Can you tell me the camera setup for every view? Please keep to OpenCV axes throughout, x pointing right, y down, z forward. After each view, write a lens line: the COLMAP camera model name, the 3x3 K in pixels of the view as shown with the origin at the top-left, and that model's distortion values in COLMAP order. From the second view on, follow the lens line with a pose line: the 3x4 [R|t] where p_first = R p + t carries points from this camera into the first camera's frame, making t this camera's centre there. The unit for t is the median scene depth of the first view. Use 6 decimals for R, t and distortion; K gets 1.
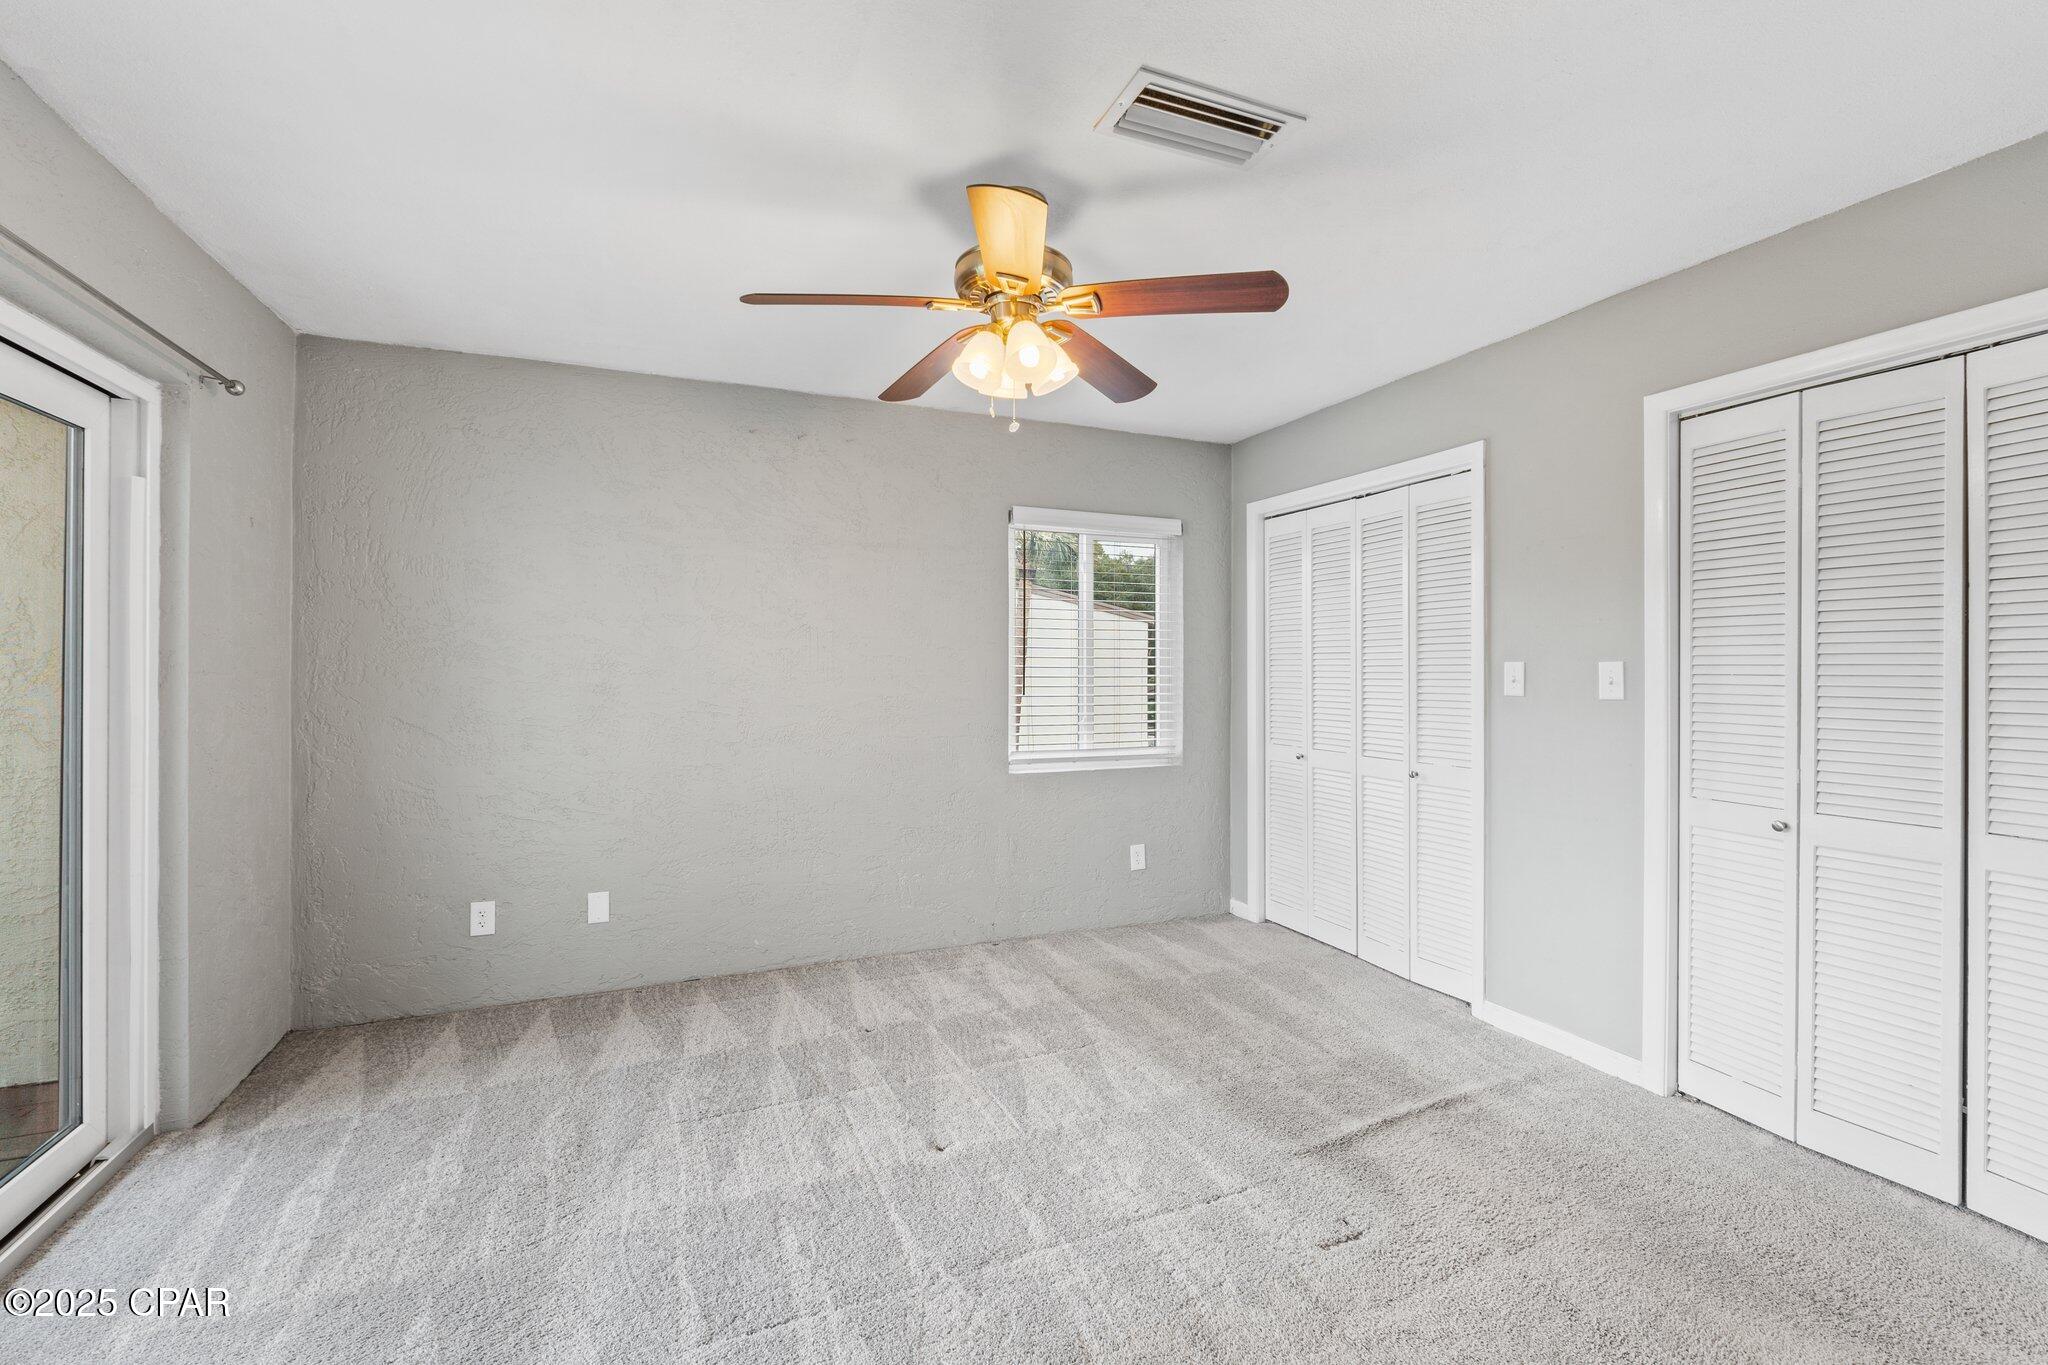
lens RADIAL K [[863.4, 0, 1008.6], [0, 863.4, 670.2], [0, 0, 1]] dist [-0.009312, 0.000311]
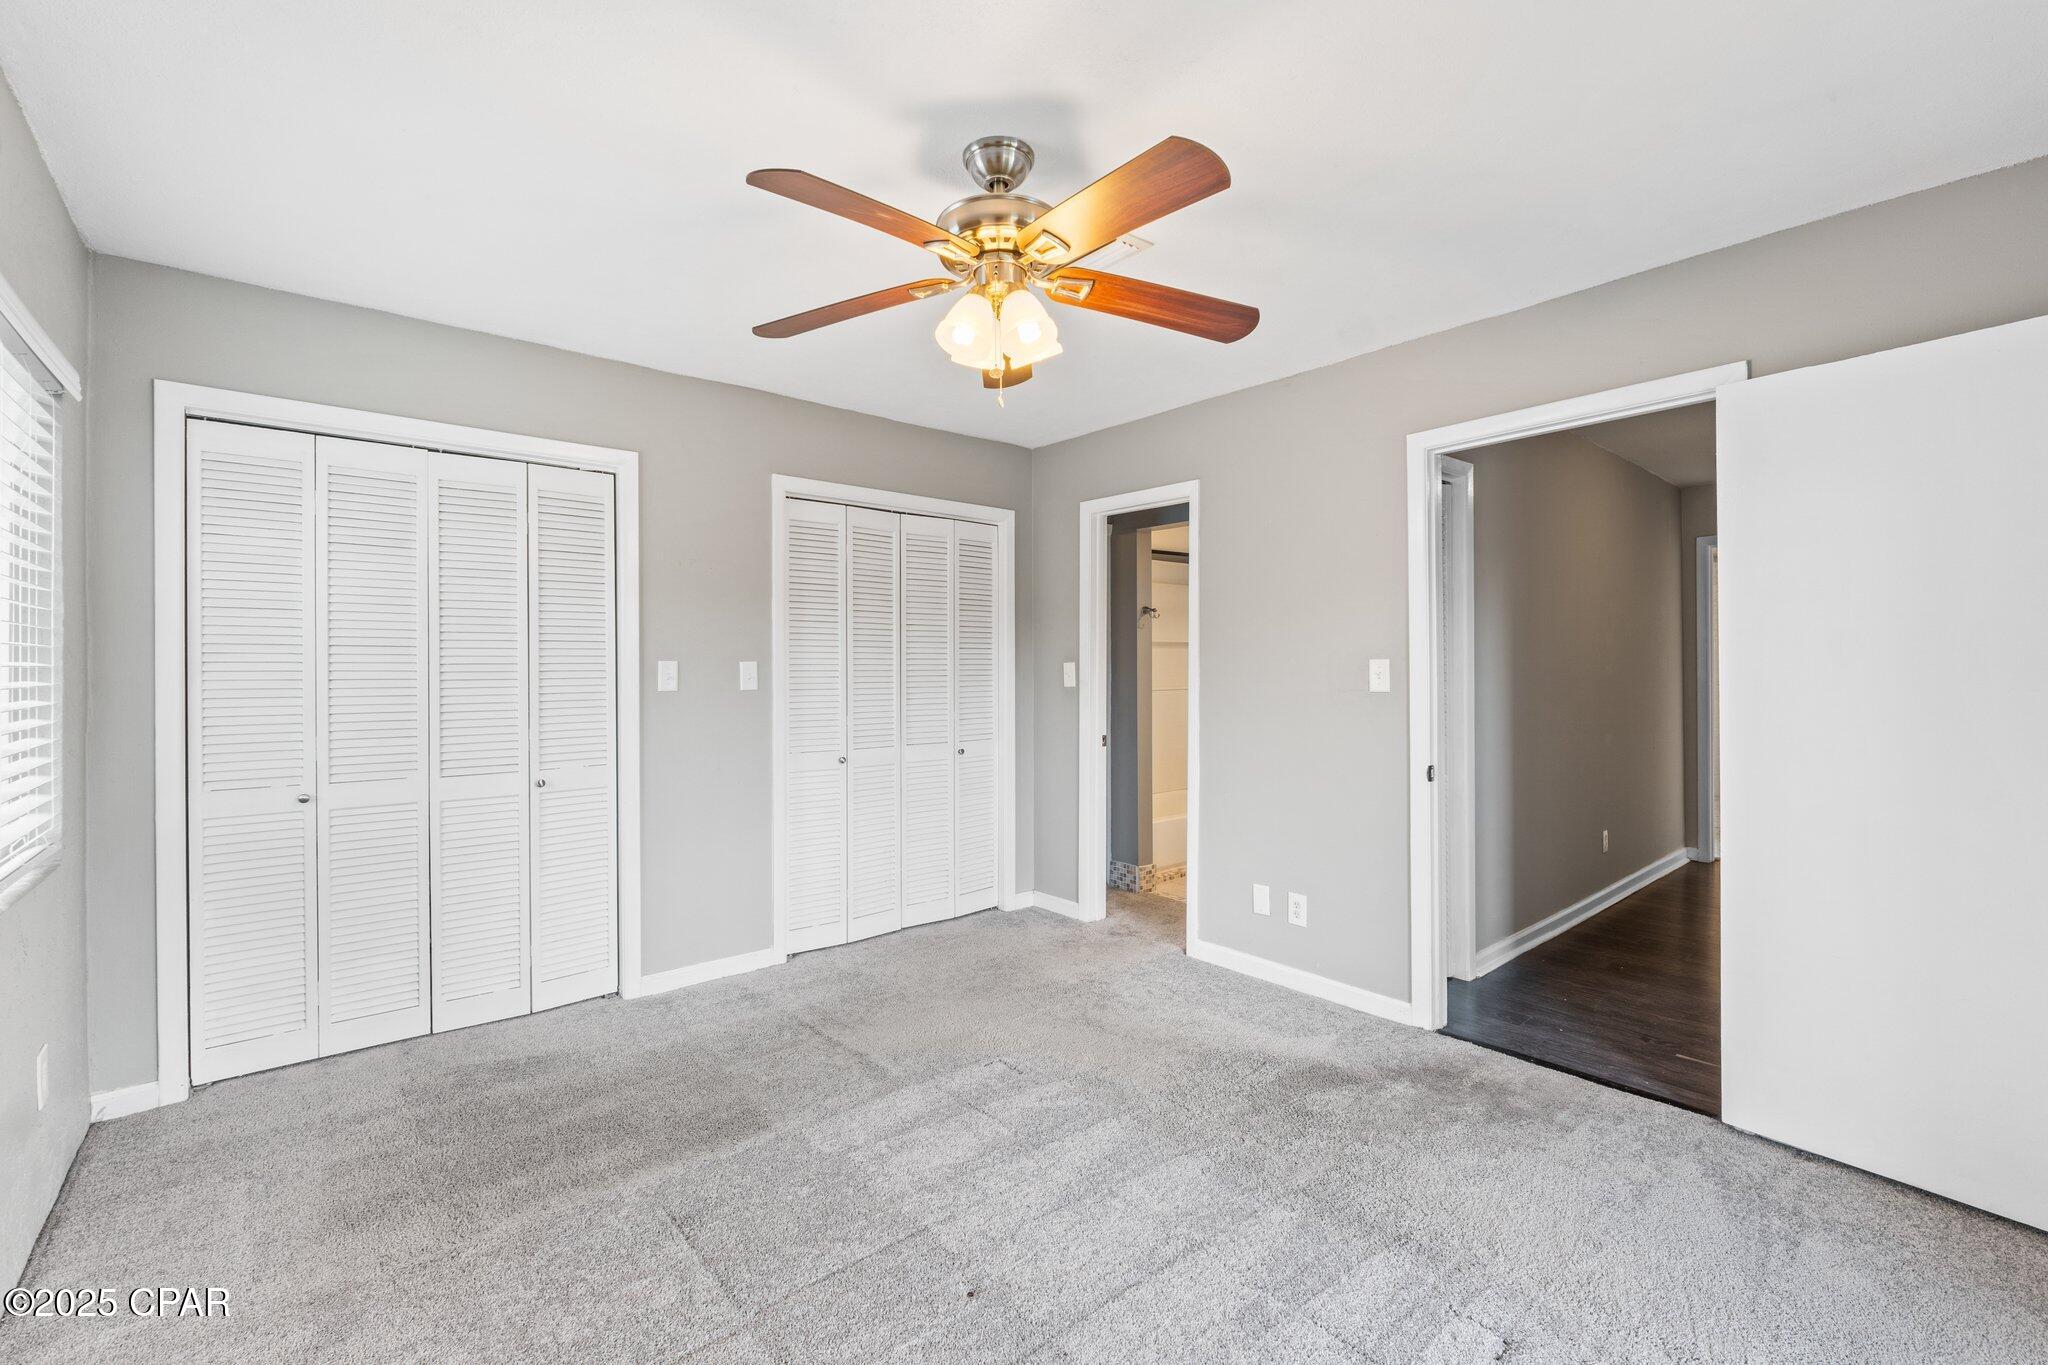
lens RADIAL K [[863.4, 0, 1008.6], [0, 863.4, 670.2], [0, 0, 1]] dist [-0.009312, 0.000311]
pose [[-0.297225, 0.002923, 0.954803, -0.631449], [0.008939, 0.999960, -0.000279, 0.006620], [-0.954766, 0.008452, -0.297240, 0.915424]]
